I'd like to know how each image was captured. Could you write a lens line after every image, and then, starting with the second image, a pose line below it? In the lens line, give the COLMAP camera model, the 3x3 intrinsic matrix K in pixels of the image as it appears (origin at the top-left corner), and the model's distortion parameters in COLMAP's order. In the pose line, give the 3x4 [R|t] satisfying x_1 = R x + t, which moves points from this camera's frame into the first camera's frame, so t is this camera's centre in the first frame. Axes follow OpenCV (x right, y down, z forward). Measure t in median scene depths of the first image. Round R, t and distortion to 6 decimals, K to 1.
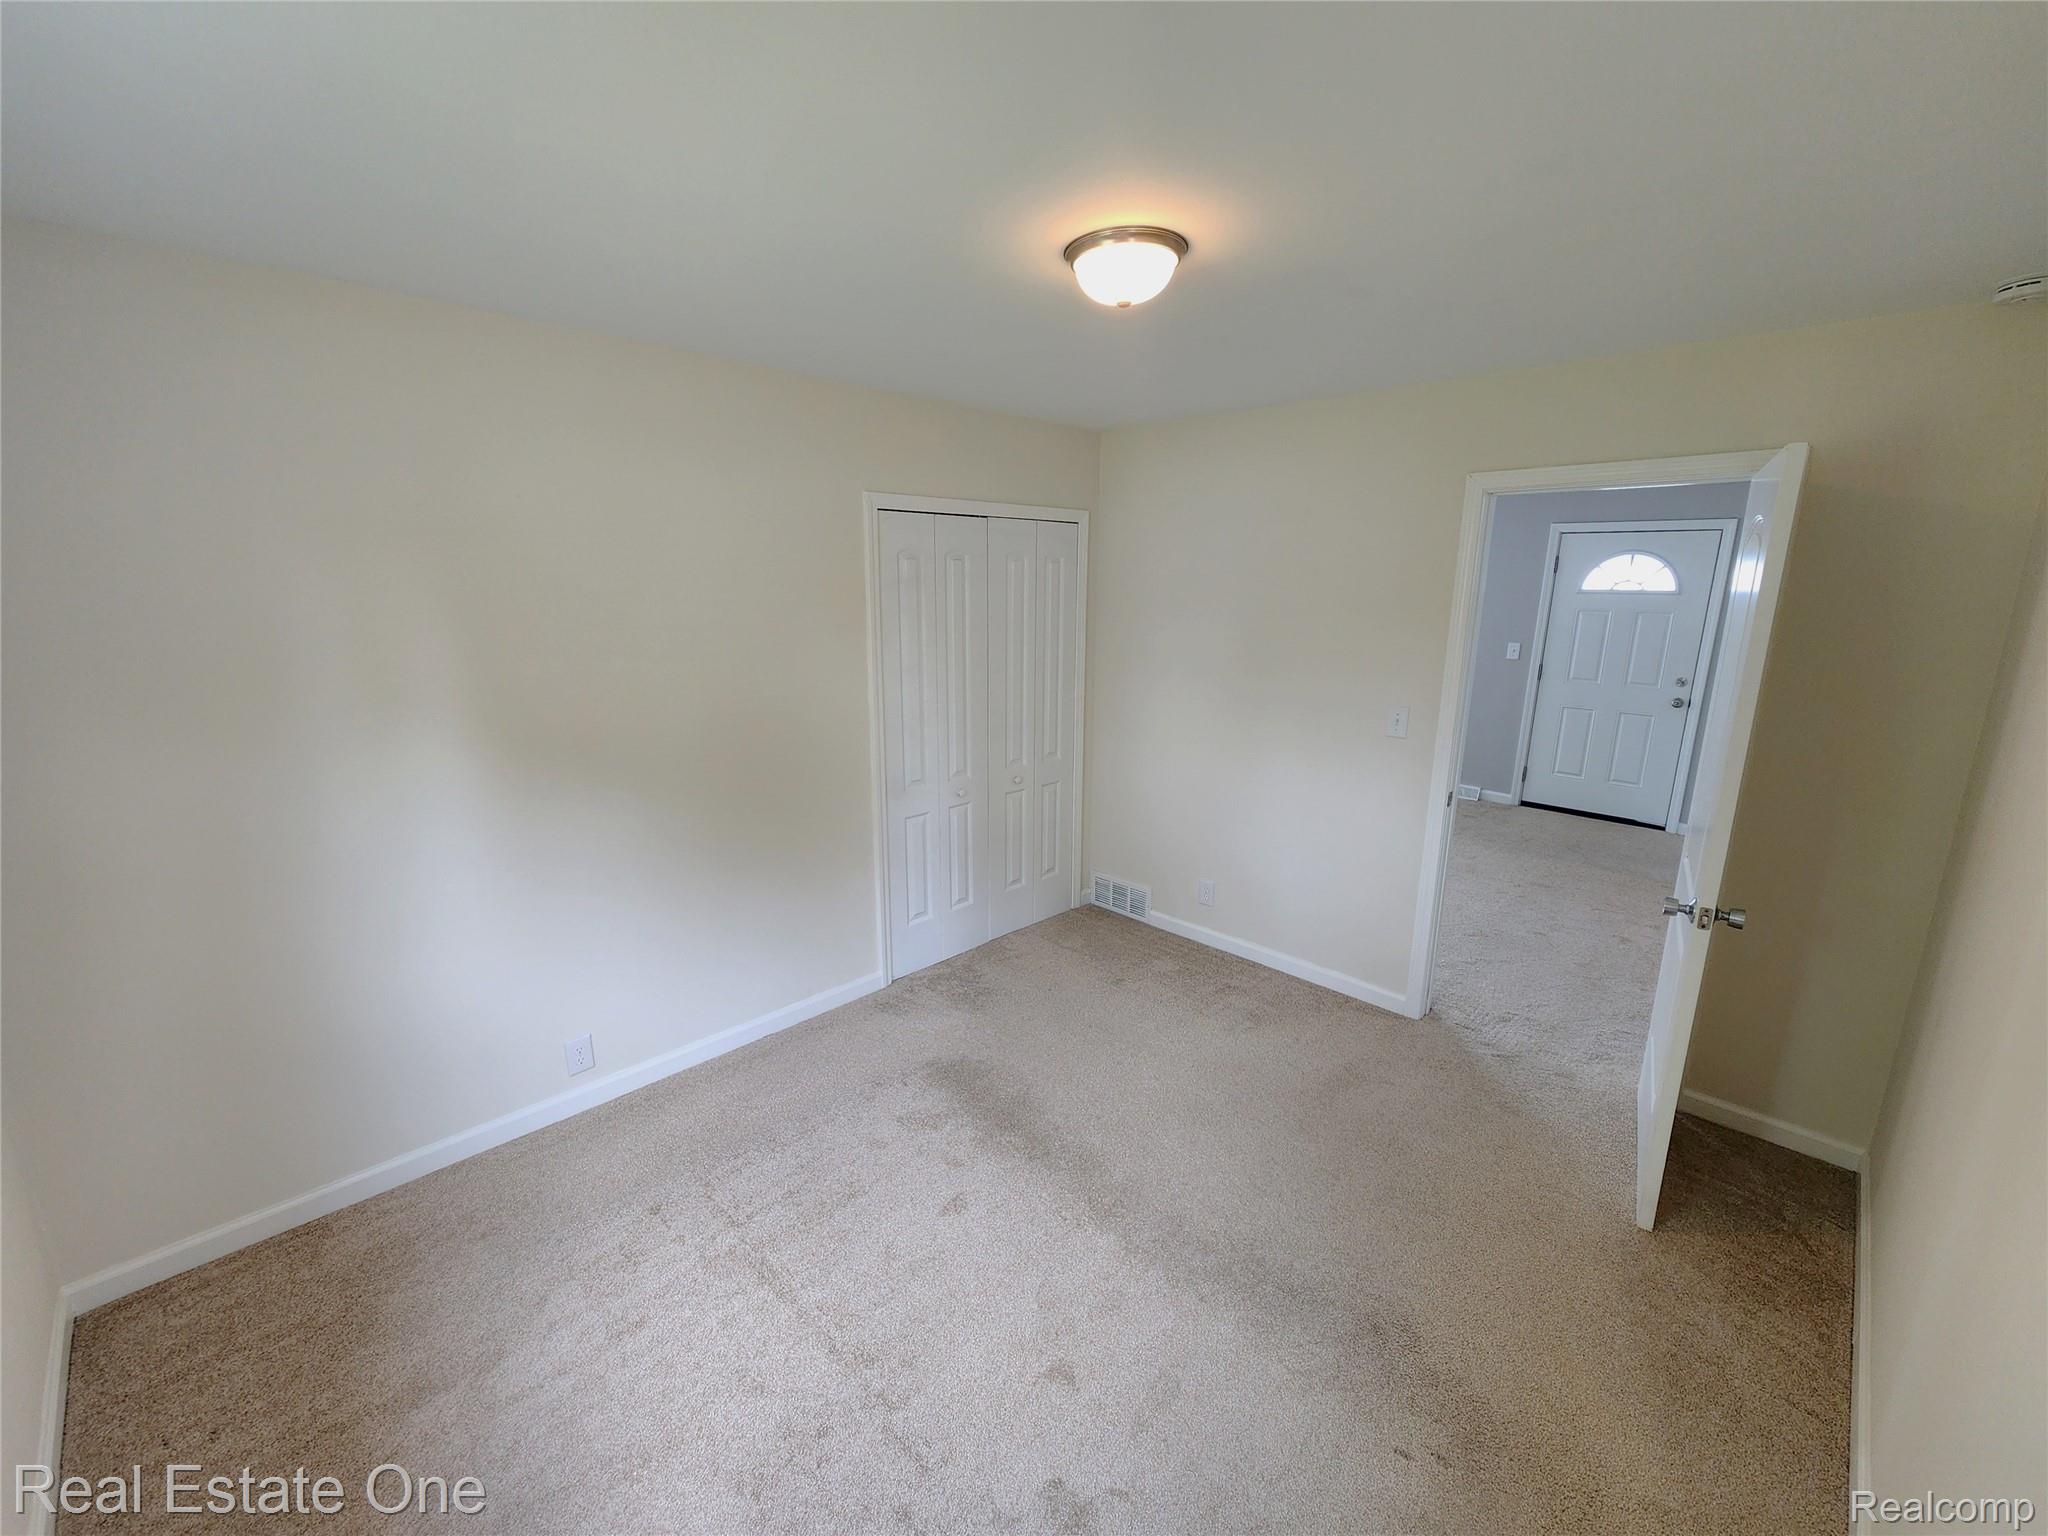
lens RADIAL K [[845.4, 0, 1015.3], [0, 845.4, 764.8], [0, 0, 1]] dist [0.000101, 0.000019]
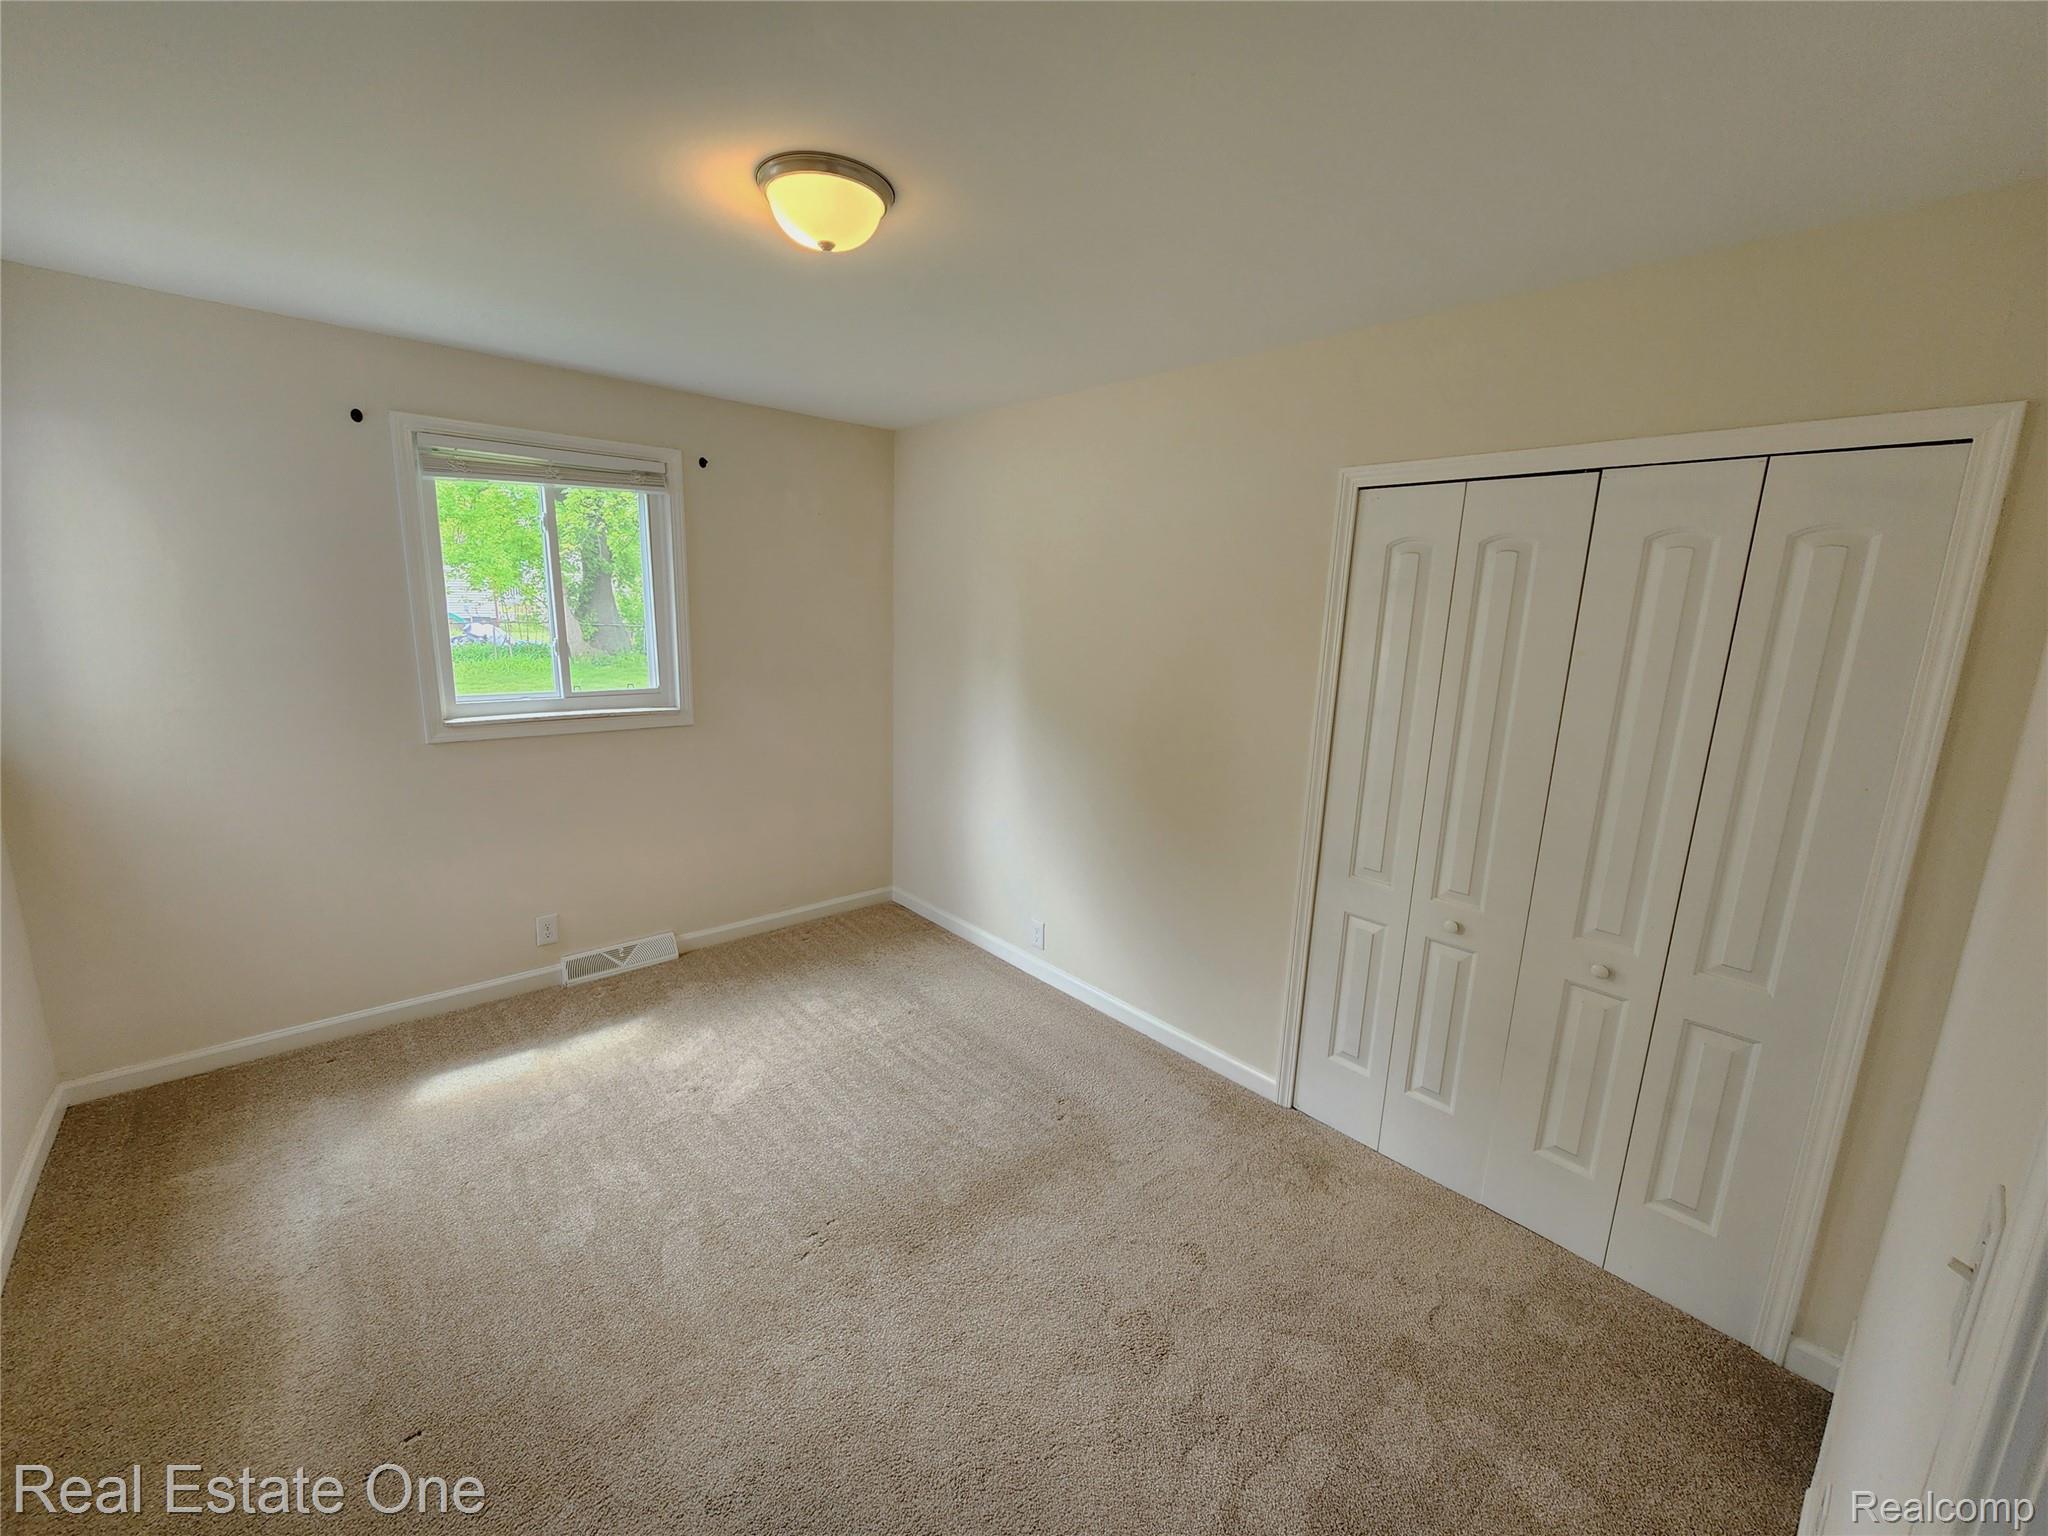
lens RADIAL K [[848.9, 0, 1024.0], [0, 848.9, 768.0], [0, 0, 1]] dist [0.011803, 0.000029]
pose [[-0.065352, 0.172777, -0.982790, 0.579087], [-0.270536, 0.944941, 0.184113, -0.110771], [0.960489, 0.277912, -0.015011, 0.703250]]
